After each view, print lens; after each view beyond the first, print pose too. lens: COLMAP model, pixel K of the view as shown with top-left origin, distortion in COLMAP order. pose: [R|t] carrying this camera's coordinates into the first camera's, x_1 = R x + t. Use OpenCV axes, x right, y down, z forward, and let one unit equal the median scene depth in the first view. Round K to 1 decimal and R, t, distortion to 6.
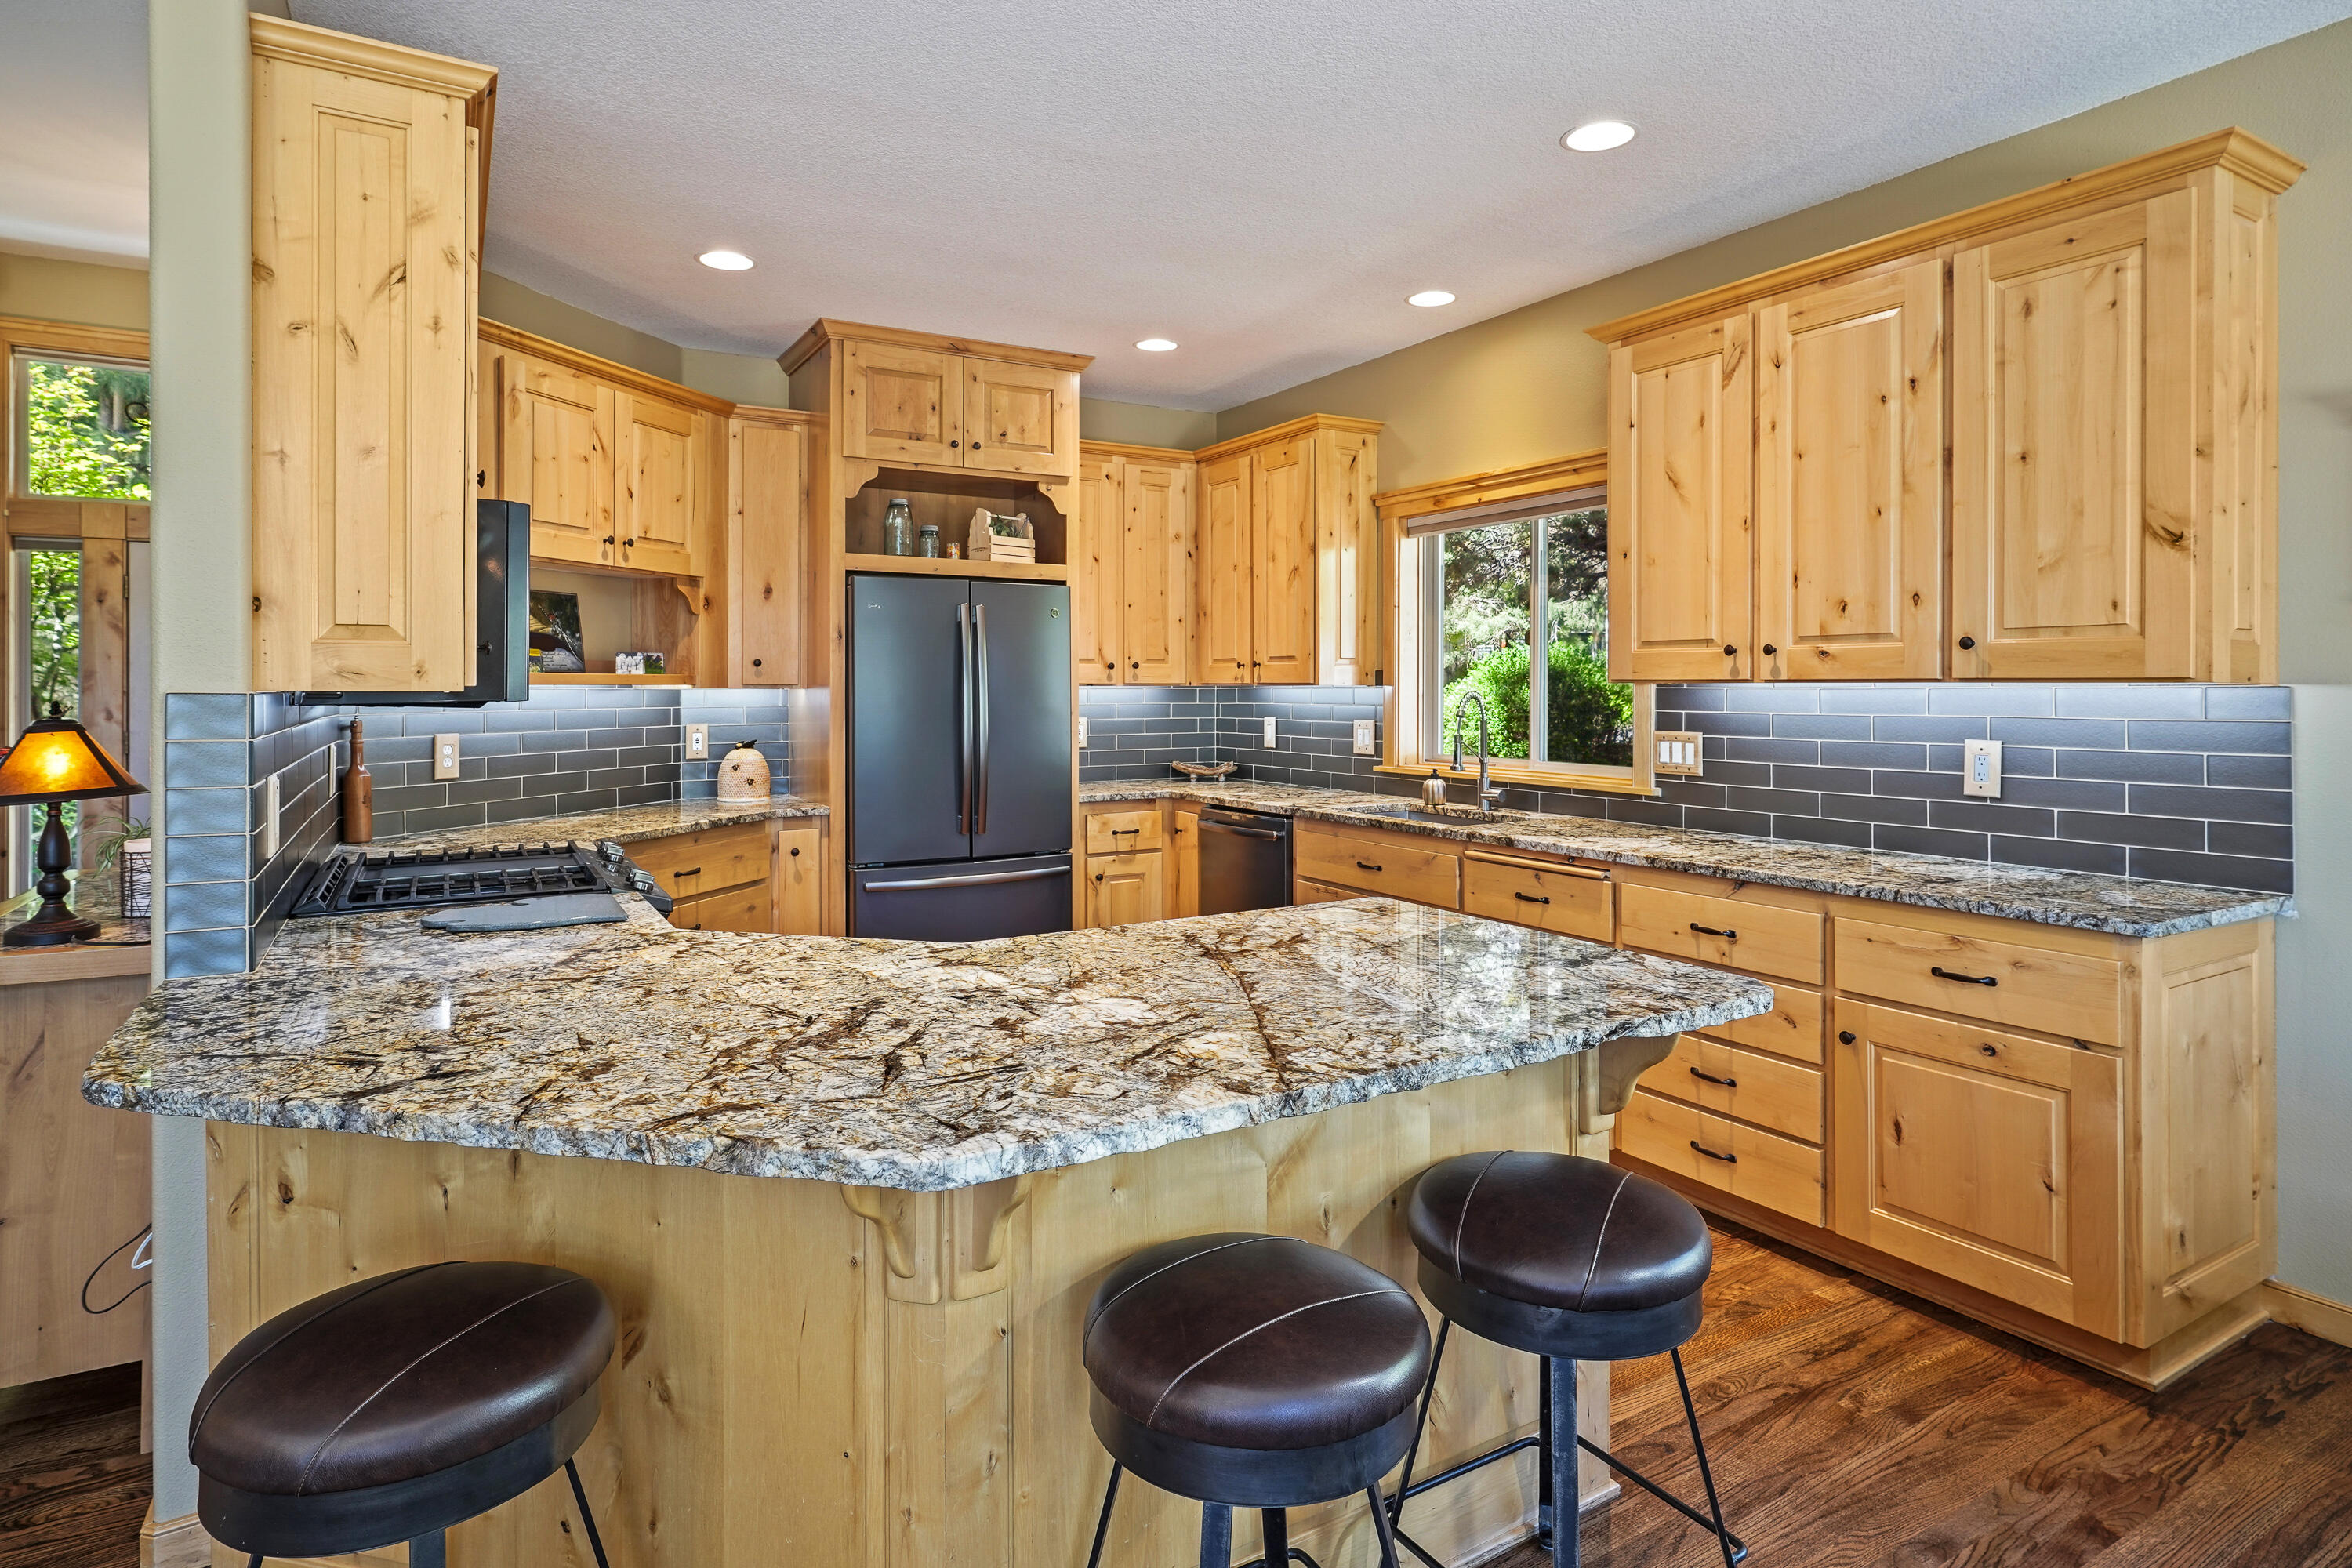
lens RADIAL K [[1254.0, 0, 1175.9], [0, 1254.0, 691.0], [0, 0, 1]] dist [-0.006644, 0.001378]
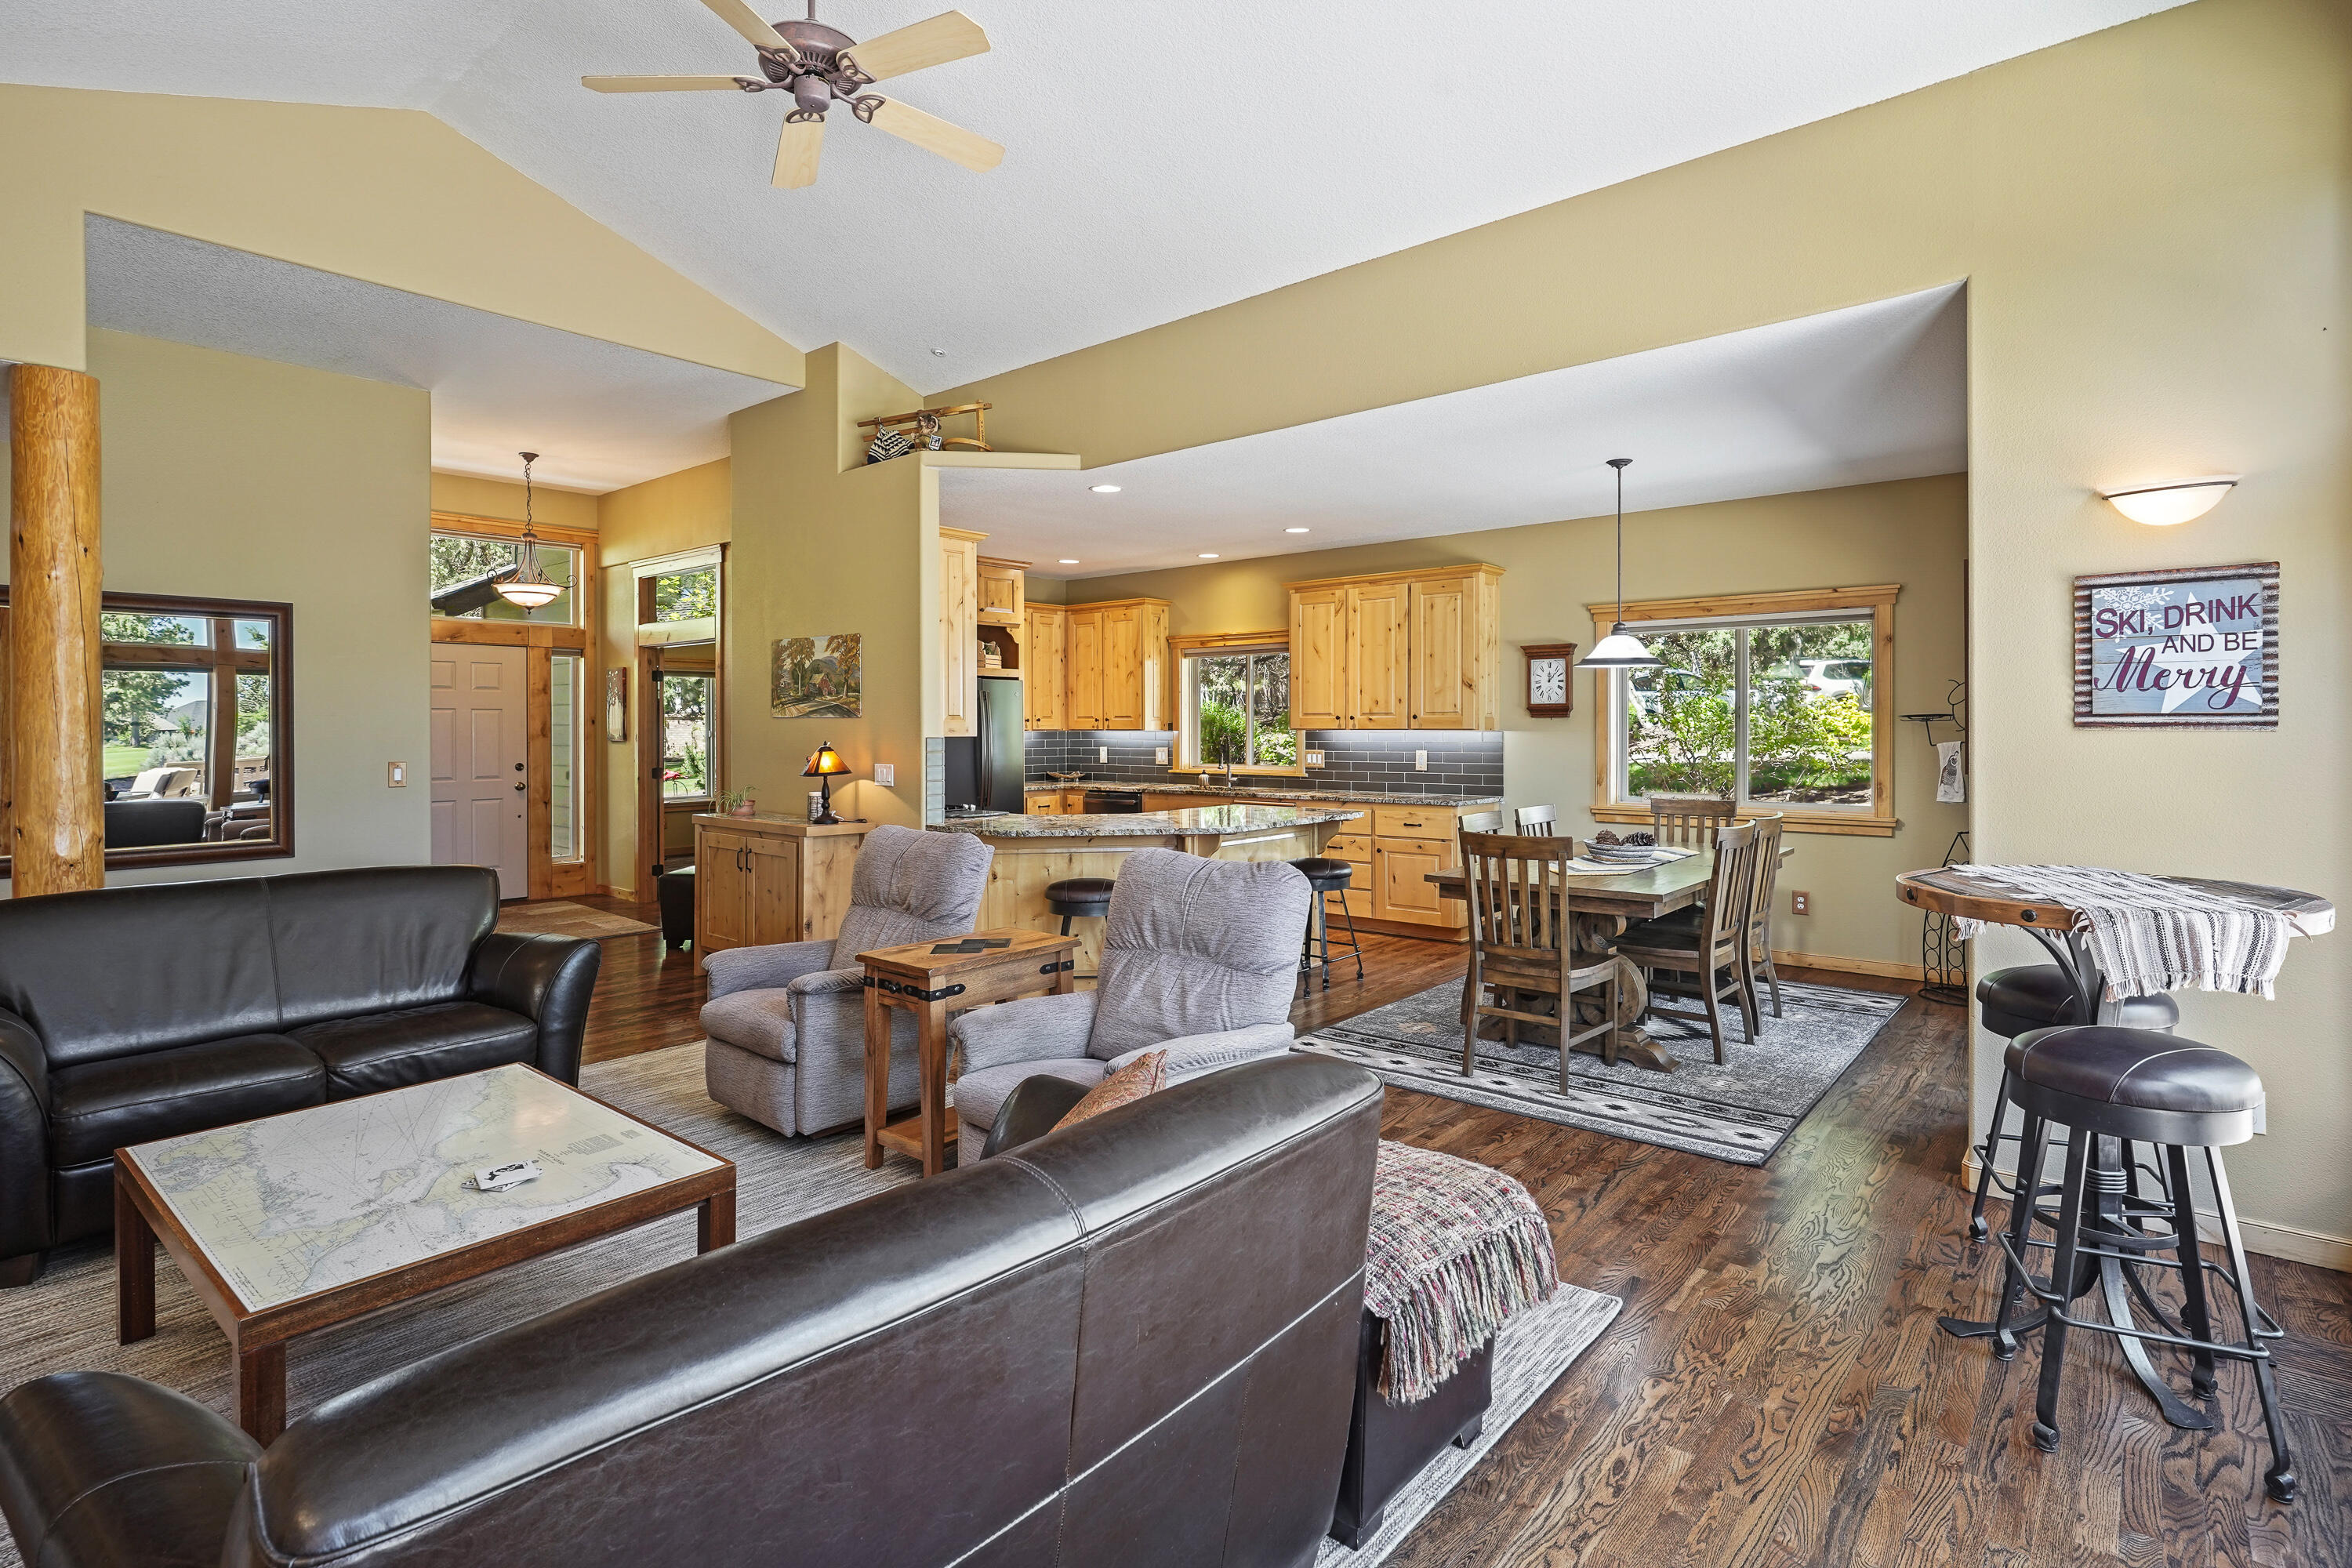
lens RADIAL K [[1148.0, 0, 1180.3], [0, 1148.0, 738.8], [0, 0, 1]] dist [-0.011211, 0.008915]
pose [[0.945986, -0.006538, 0.324141, -0.469847], [0.003896, 0.999954, 0.008798, -0.007750], [-0.324183, -0.007060, 0.945968, -0.844291]]
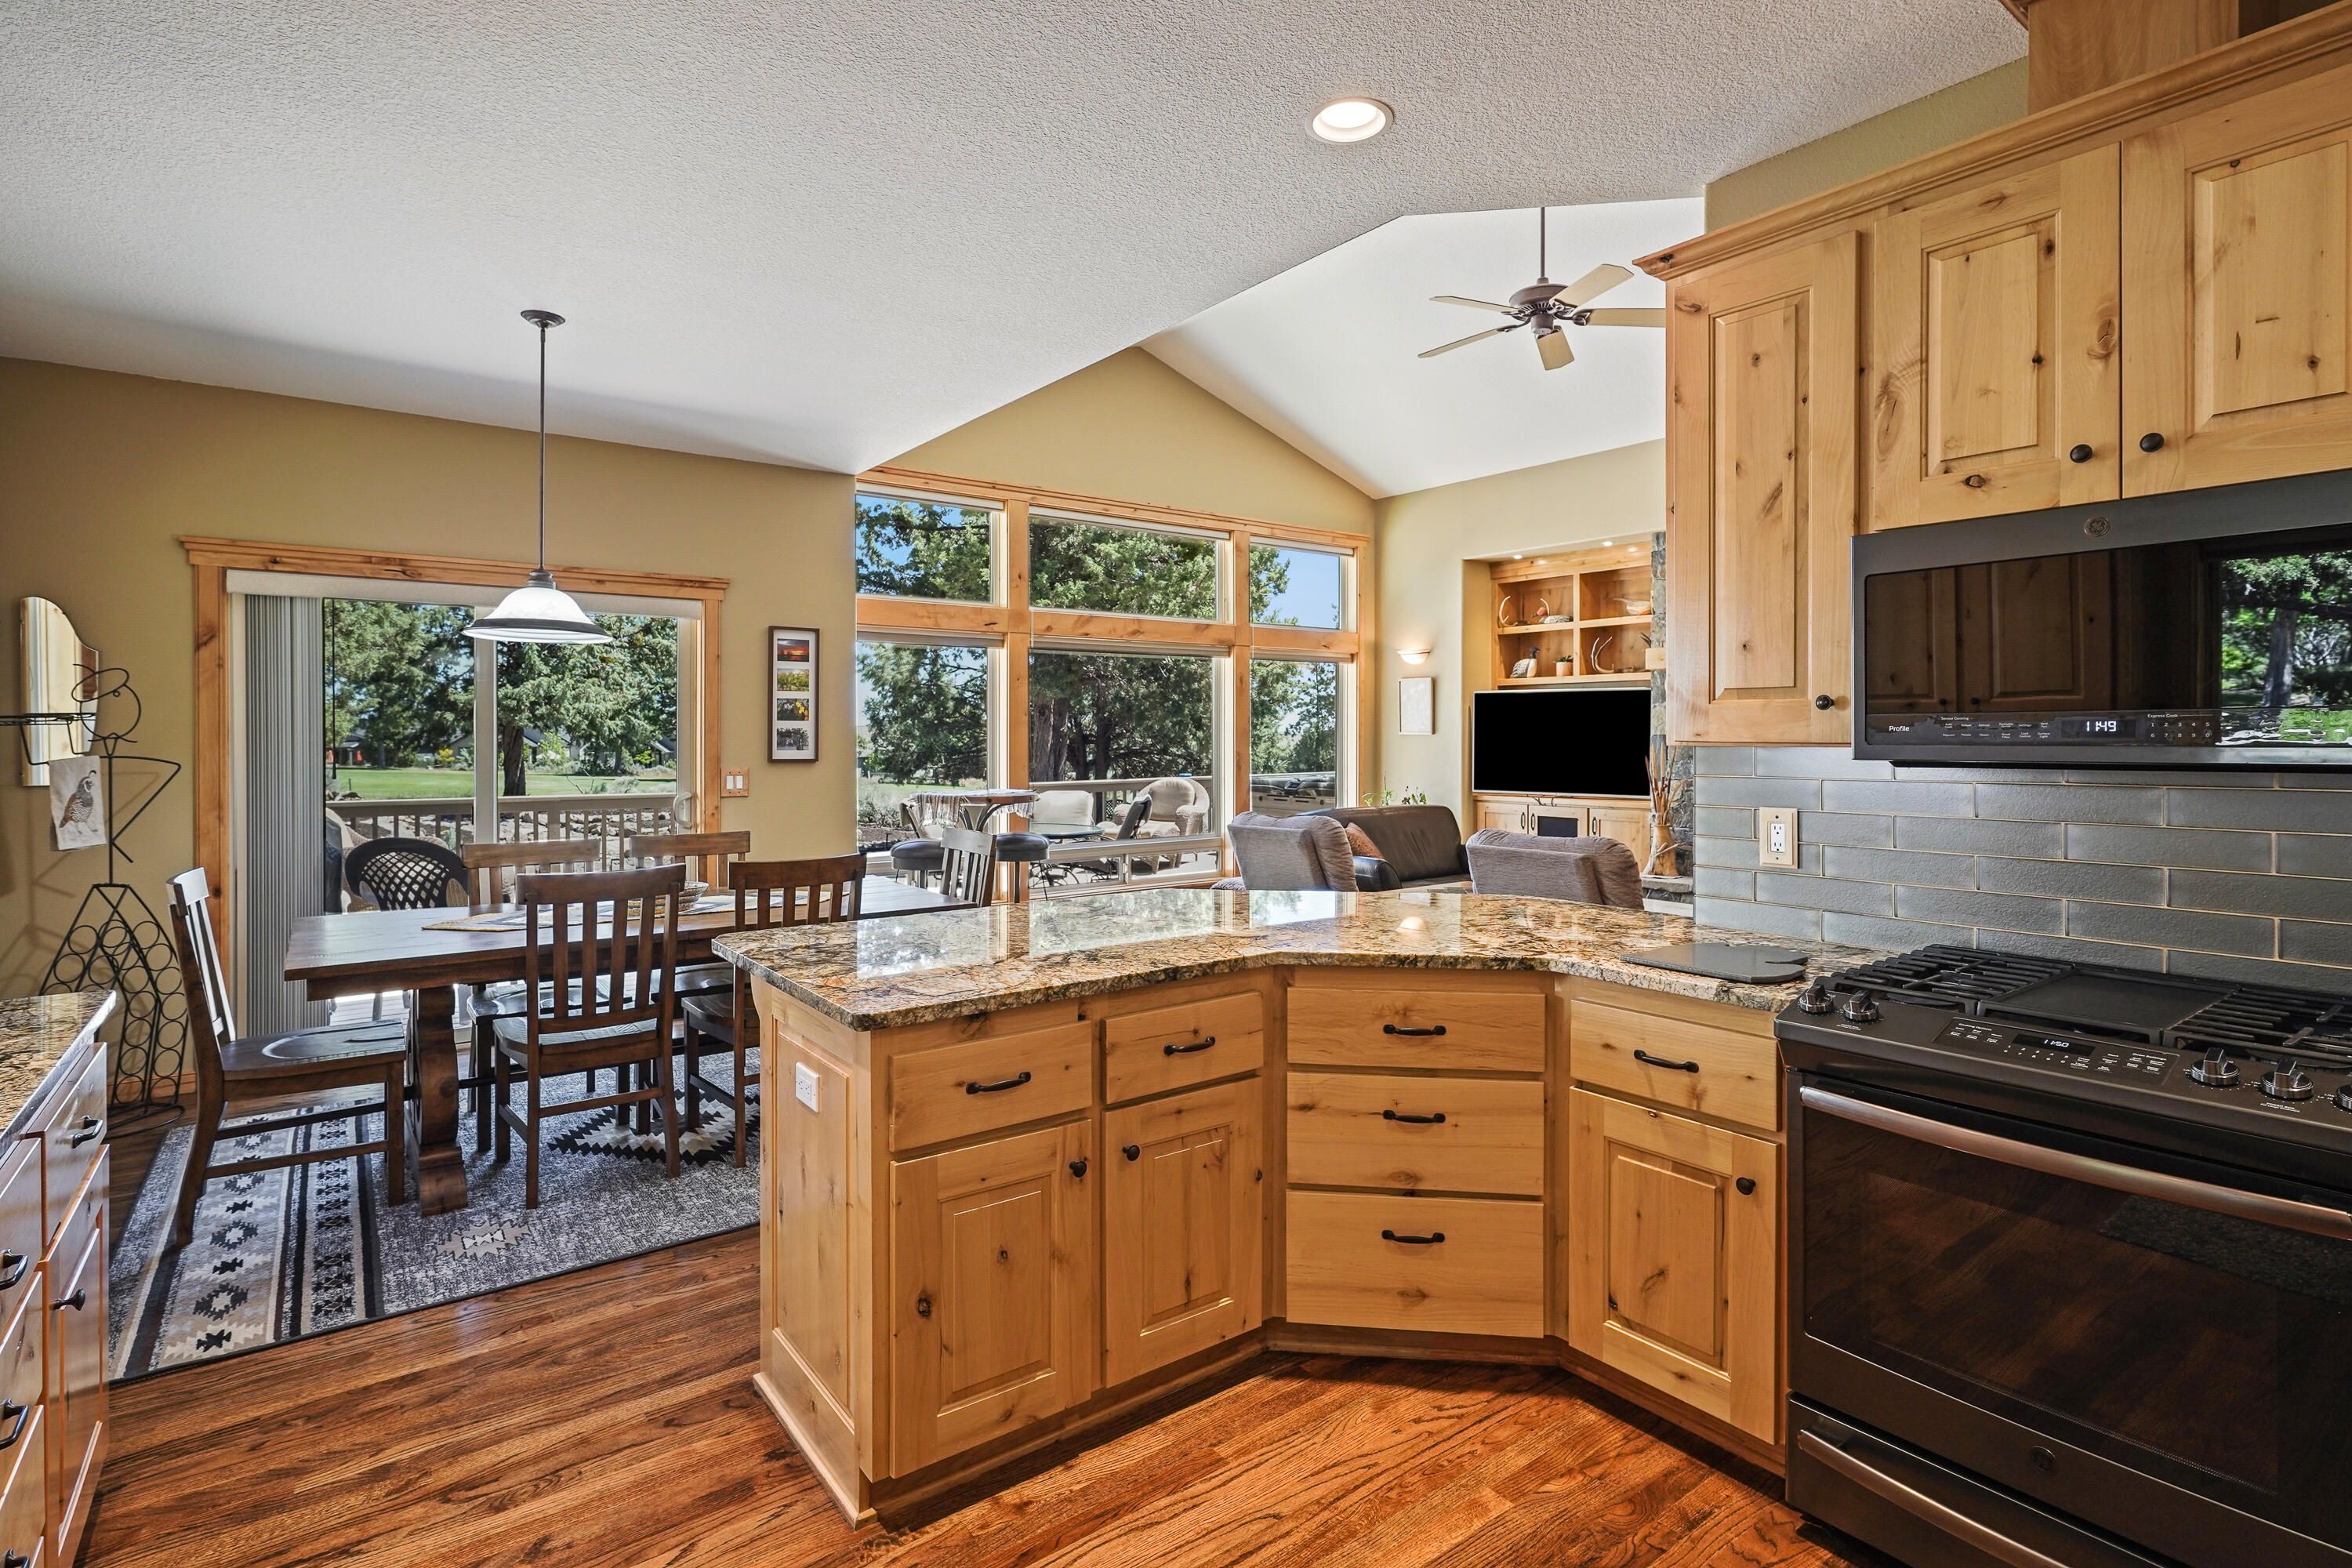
lens RADIAL K [[1148.0, 0, 1180.3], [0, 1148.0, 738.8], [0, 0, 1]] dist [-0.011211, 0.008915]
pose [[-0.993373, 0.002897, -0.114895, 0.025835], [0.002102, 0.999973, 0.007037, -0.007422], [0.114912, 0.006749, -0.993353, 0.978361]]
